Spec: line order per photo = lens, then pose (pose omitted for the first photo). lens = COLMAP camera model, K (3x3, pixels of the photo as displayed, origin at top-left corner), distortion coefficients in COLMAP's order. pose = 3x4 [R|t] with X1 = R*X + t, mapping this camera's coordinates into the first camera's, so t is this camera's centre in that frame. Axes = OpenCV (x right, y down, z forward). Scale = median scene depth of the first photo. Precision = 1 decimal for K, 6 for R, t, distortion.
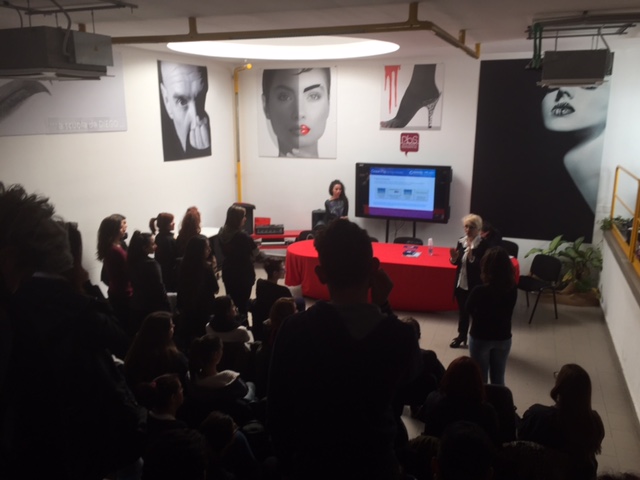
lens RADIAL K [[547.6, 0, 318.1], [0, 547.6, 242.9], [0, 0, 1]] dist [0.083995, -0.123185]
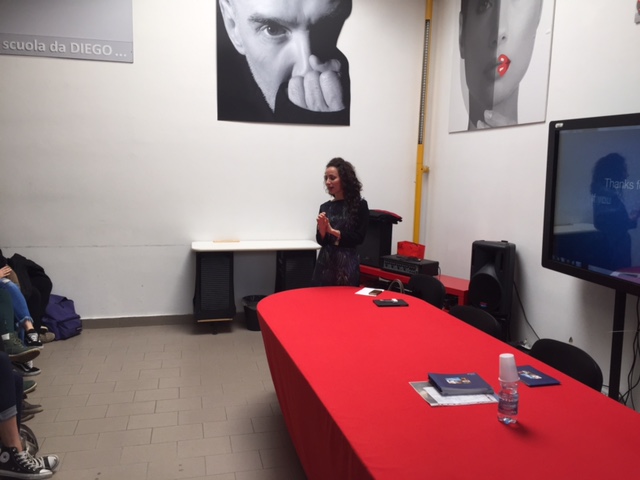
lens RADIAL K [[547.6, 0, 314.9], [0, 547.6, 246.1], [0, 0, 1]] dist [0.083995, -0.123185]
pose [[0.548690, 0.138709, -0.824439, 0.329734], [-0.219519, 0.975442, 0.018018, -0.038036], [0.806691, 0.171094, 0.565664, 0.727505]]
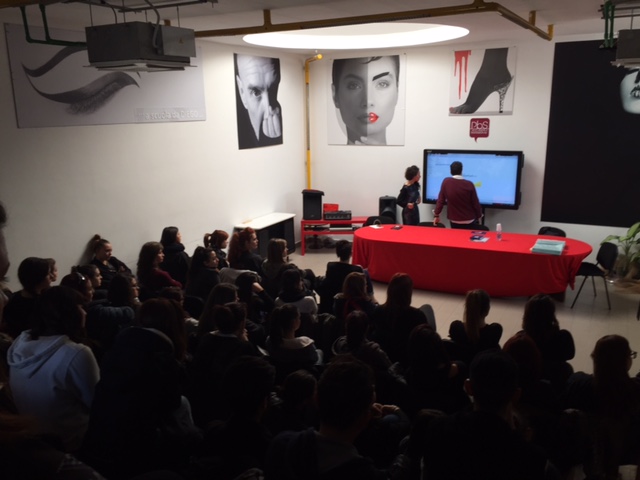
lens RADIAL K [[547.6, 0, 318.6], [0, 547.6, 240.1], [0, 0, 1]] dist [0.083995, -0.123185]
pose [[0.992196, 0.011127, -0.124194, 0.005015], [-0.010157, 0.999913, 0.008441, 0.015107], [0.124277, -0.007114, 0.992222, -0.026973]]
